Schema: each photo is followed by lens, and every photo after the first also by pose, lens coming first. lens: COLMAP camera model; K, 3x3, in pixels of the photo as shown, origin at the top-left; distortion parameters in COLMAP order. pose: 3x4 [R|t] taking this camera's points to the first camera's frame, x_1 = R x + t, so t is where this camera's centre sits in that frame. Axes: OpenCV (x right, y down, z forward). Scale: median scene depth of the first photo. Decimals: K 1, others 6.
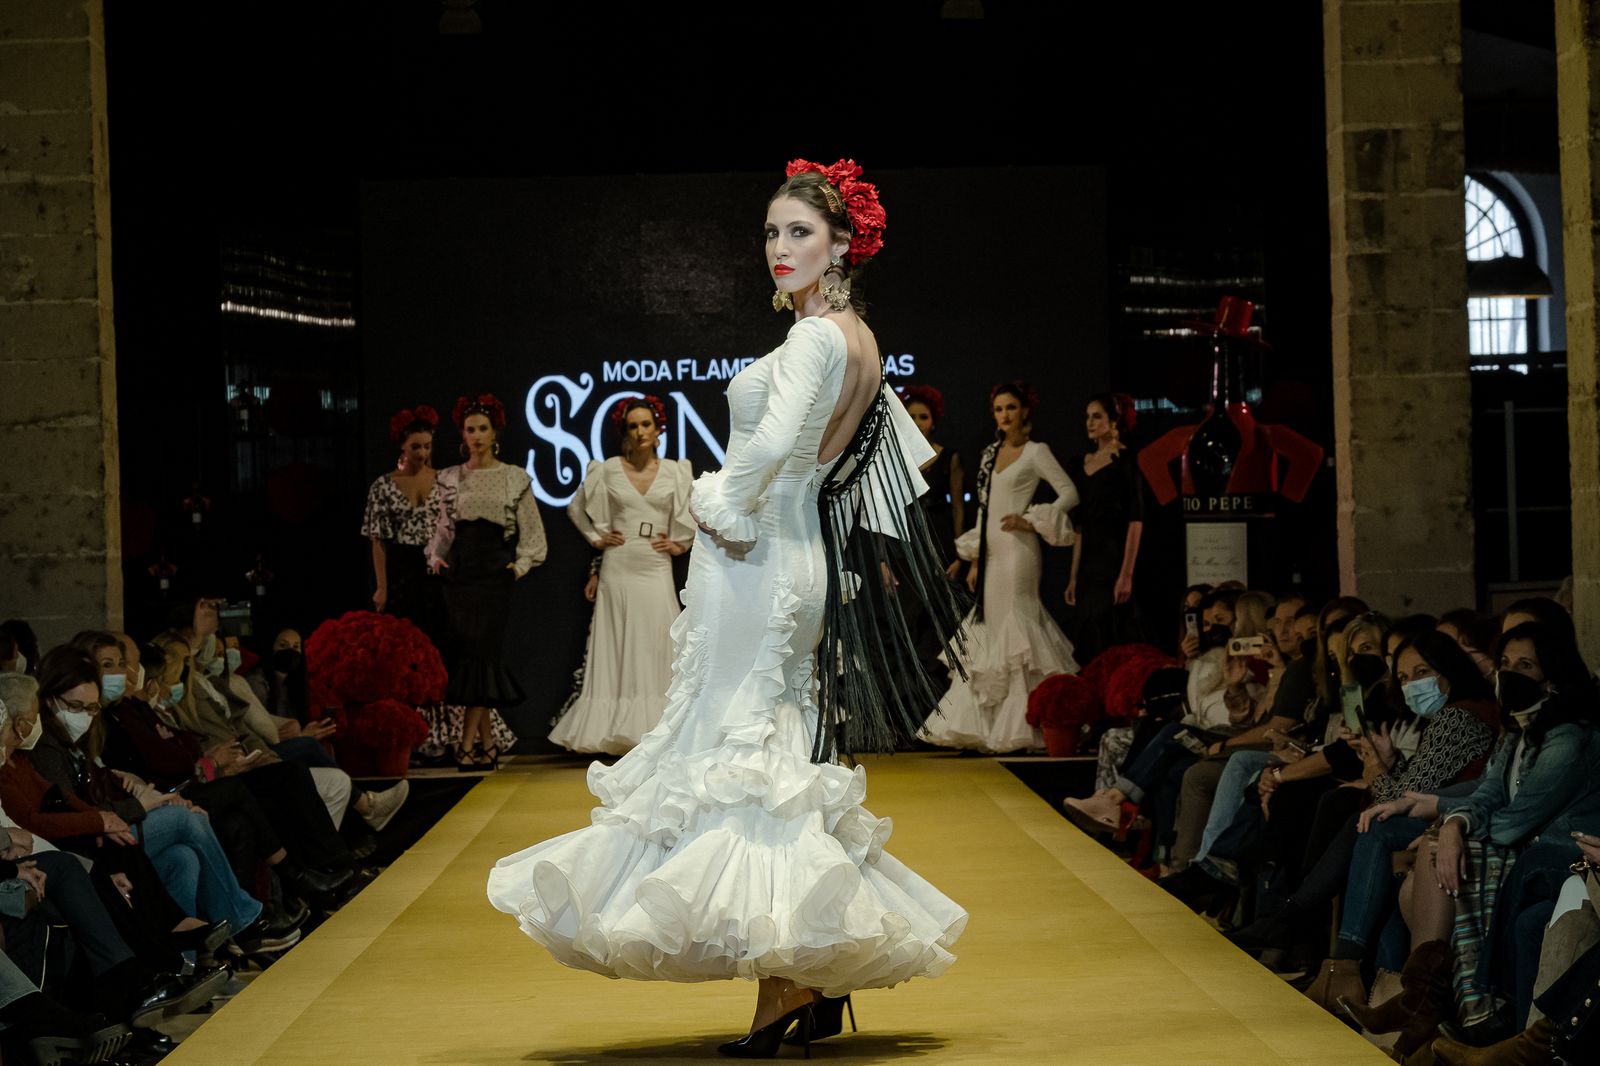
lens RADIAL K [[7613.4, 0, 797.9], [0, 7613.4, 633.1], [0, 0, 1]] dist [-0.041706, -4.699709]
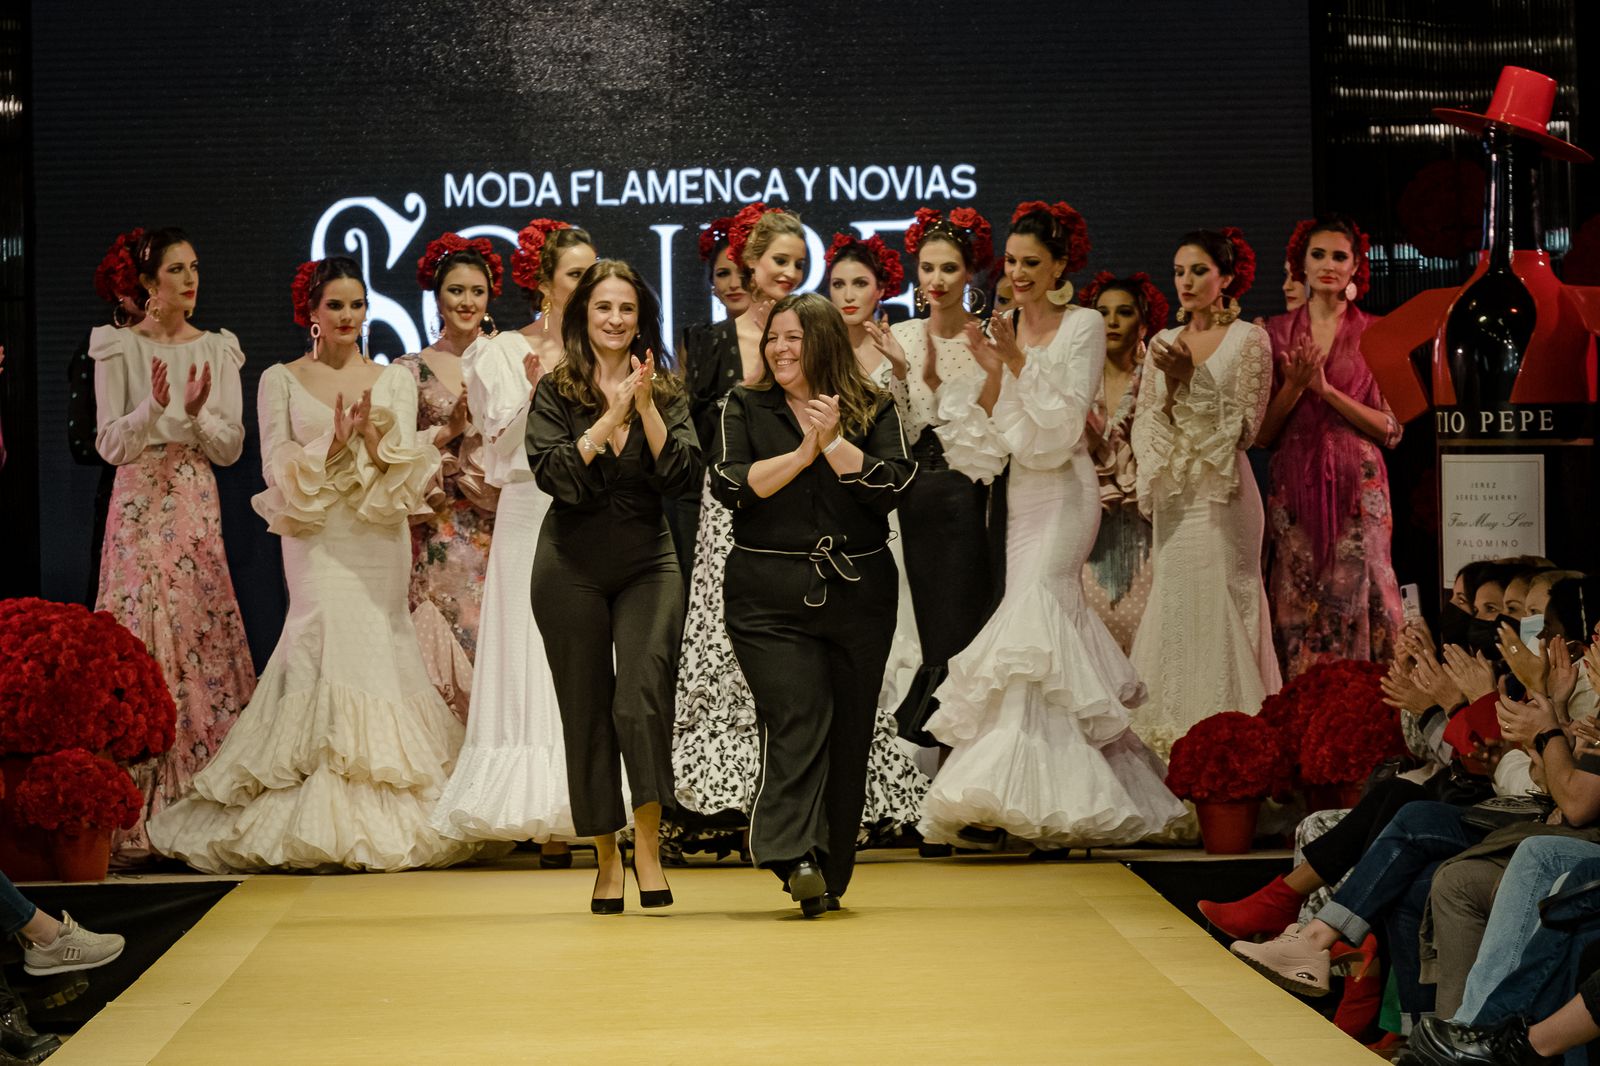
lens RADIAL K [[10878.6, 0, 800.0], [0, 10878.6, 533.0], [0, 0, 1]] dist [-0.790620, 21.377107]
pose [[0.999938, 0.005084, -0.009906, 0.010082], [-0.005170, 0.999949, -0.008695, -0.000968], [0.009862, 0.008746, 0.999913, 0.166840]]
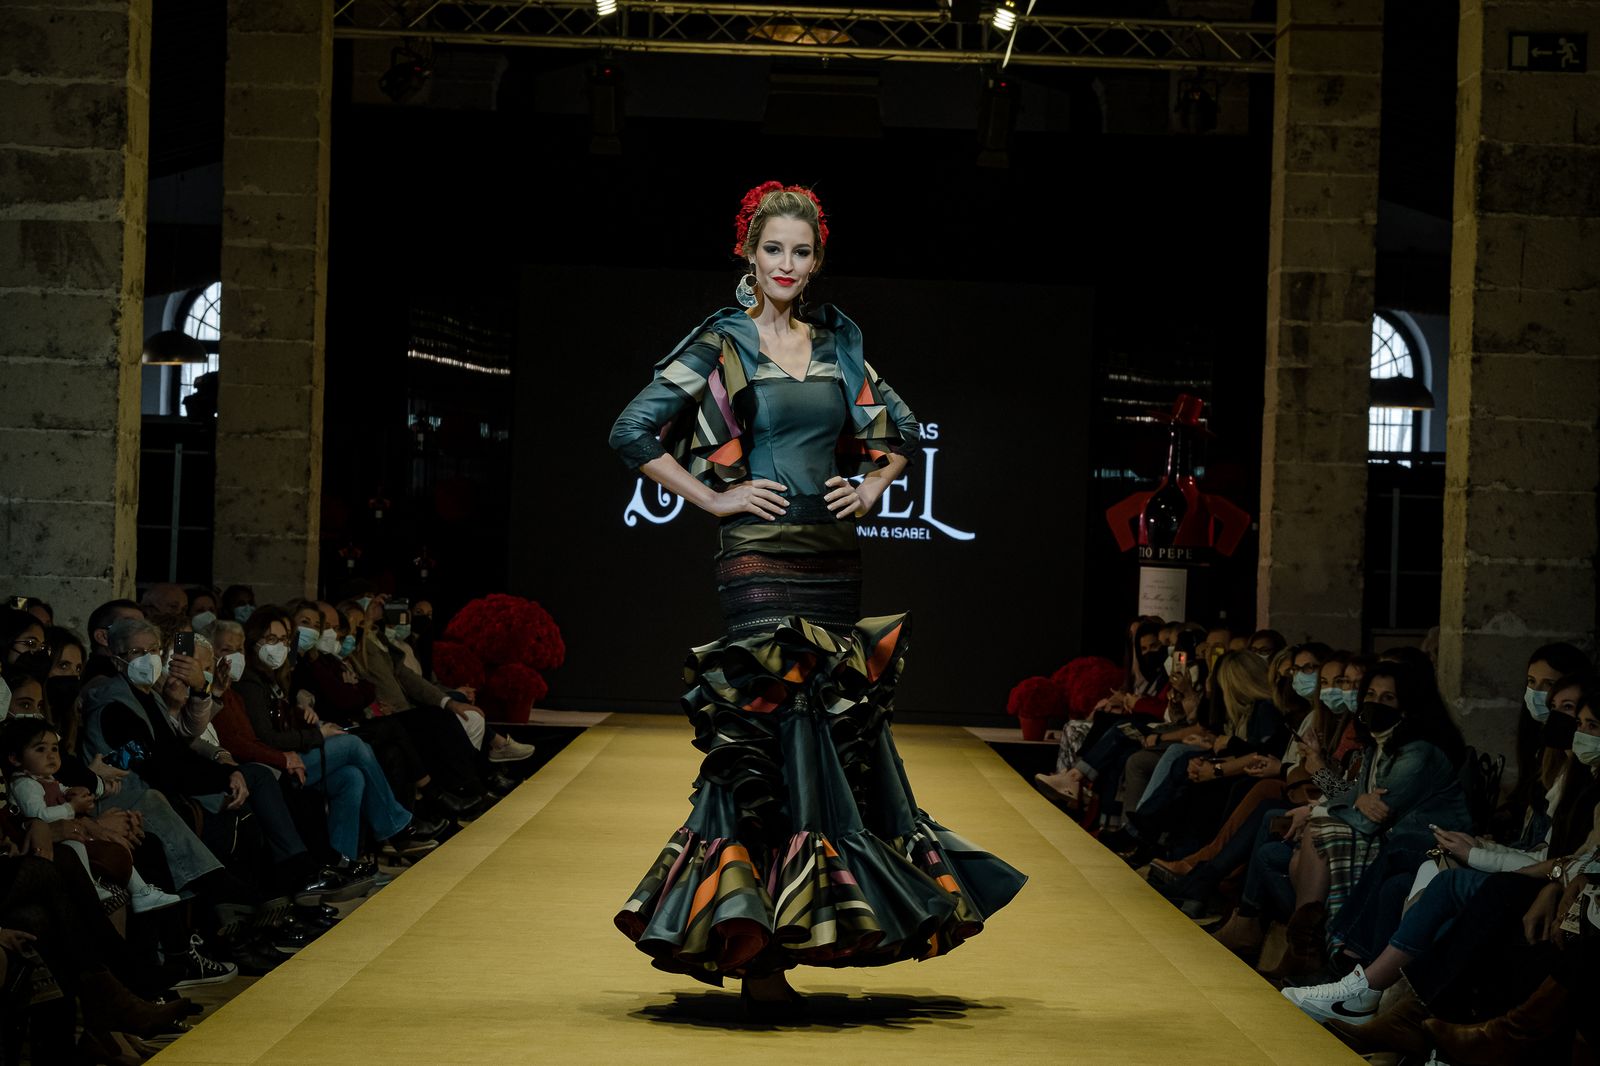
lens RADIAL K [[6620.7, 0, 800.0], [0, 6620.7, 533.0], [0, 0, 1]] dist [0.187161, 0.676706]
pose [[0.997886, 0.063055, -0.015718, 0.010543], [-0.063319, 0.997851, -0.016871, 0.002520], [0.014620, 0.017830, 0.999734, -0.127658]]
